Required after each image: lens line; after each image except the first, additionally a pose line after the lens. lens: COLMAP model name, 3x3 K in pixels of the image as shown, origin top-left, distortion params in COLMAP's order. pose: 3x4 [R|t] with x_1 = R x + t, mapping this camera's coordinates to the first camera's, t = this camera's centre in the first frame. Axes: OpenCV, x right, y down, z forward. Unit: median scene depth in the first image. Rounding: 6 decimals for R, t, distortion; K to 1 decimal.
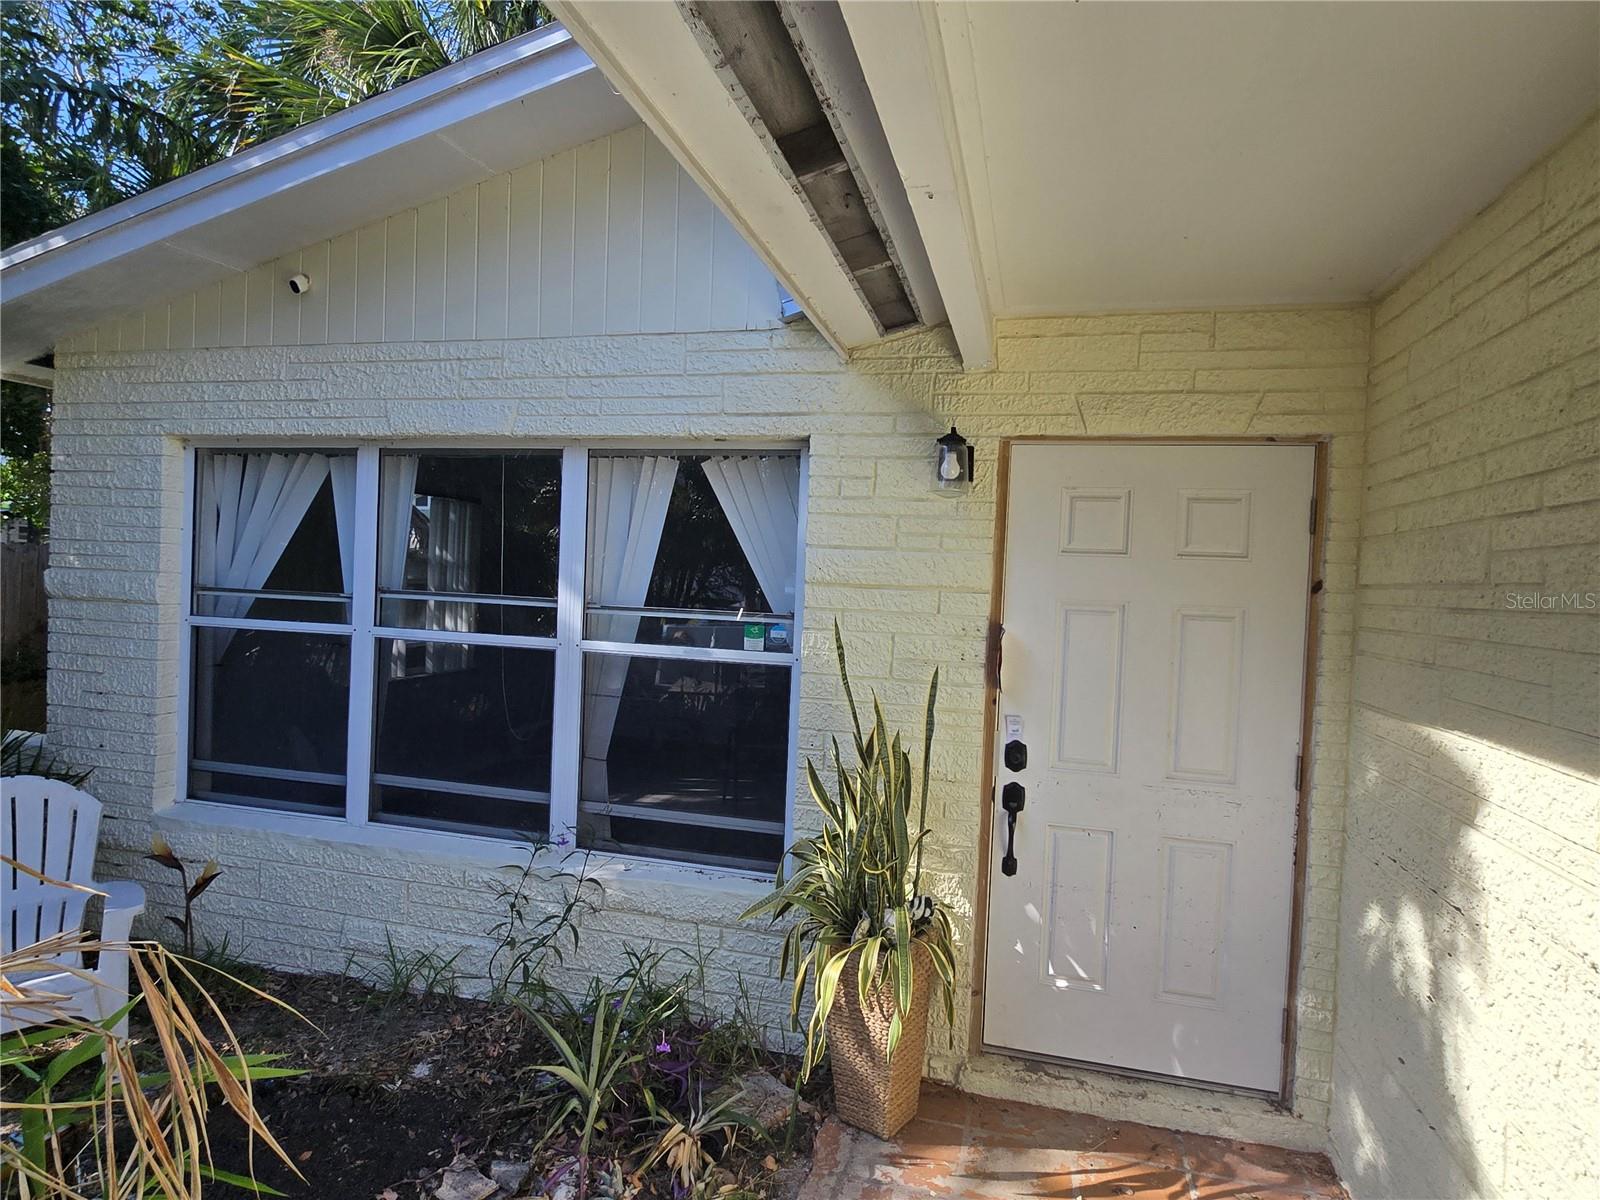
lens RADIAL K [[656.8, 0, 798.5], [0, 656.8, 609.5], [0, 0, 1]] dist [-0.005375, 0.001726]
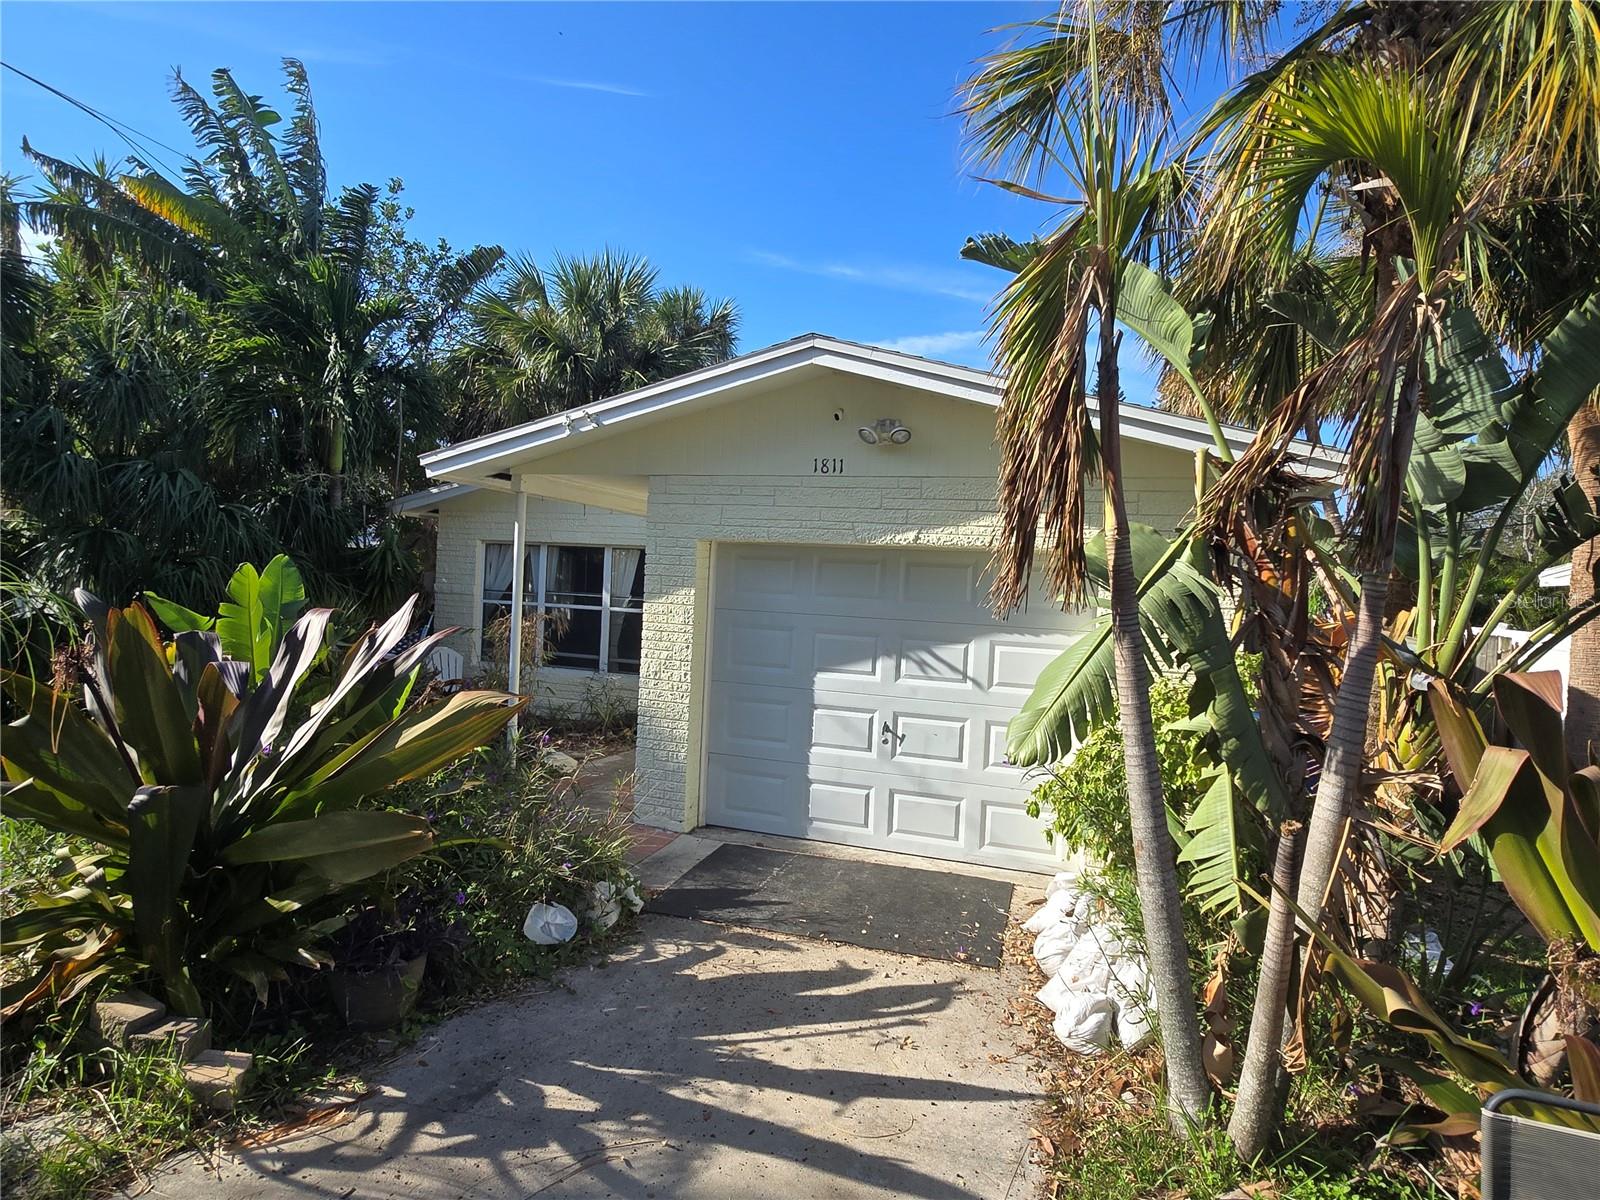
lens RADIAL K [[656.8, 0, 802.1], [0, 656.8, 595.5], [0, 0, 1]] dist [-0.005375, 0.001726]
pose [[0.995505, 0.005361, -0.094556, 0.867545], [-0.006404, 0.999922, -0.010735, 0.017184], [0.094491, 0.011292, 0.995462, -2.007282]]
